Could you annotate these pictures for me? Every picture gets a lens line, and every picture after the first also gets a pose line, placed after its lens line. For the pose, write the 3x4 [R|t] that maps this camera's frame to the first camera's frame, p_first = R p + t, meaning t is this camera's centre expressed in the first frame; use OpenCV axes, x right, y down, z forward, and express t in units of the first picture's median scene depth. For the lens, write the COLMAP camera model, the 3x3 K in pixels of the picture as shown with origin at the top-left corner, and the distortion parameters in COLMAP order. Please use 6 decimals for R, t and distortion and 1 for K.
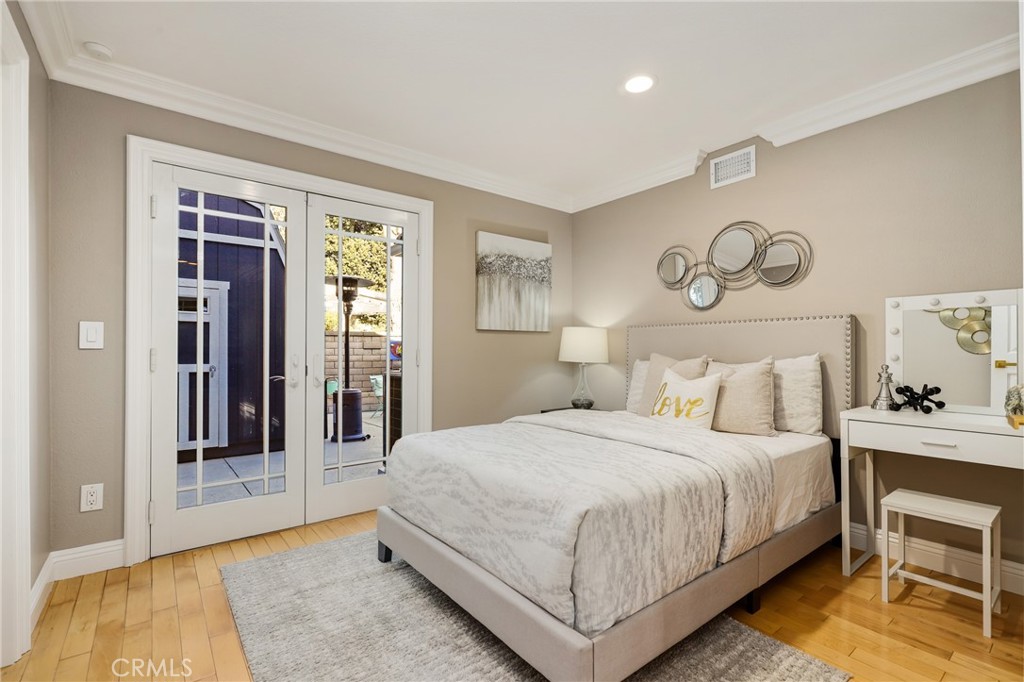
lens RADIAL K [[462.8, 0, 511.2], [0, 462.8, 344.7], [0, 0, 1]] dist [0.000063, -0.000070]
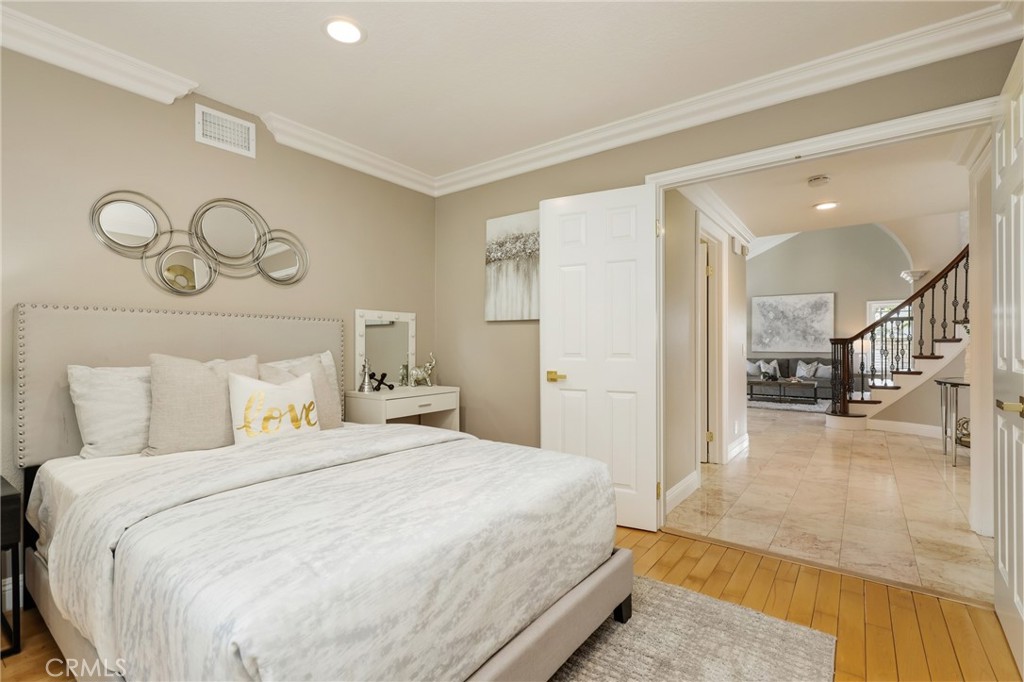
lens RADIAL K [[462.8, 0, 511.1], [0, 462.8, 349.1], [0, 0, 1]] dist [0.000063, -0.000070]
pose [[-0.262763, -0.004671, 0.964849, -0.655492], [-0.009548, 0.999952, 0.002240, 0.008703], [-0.964813, -0.008624, -0.262795, 0.992591]]
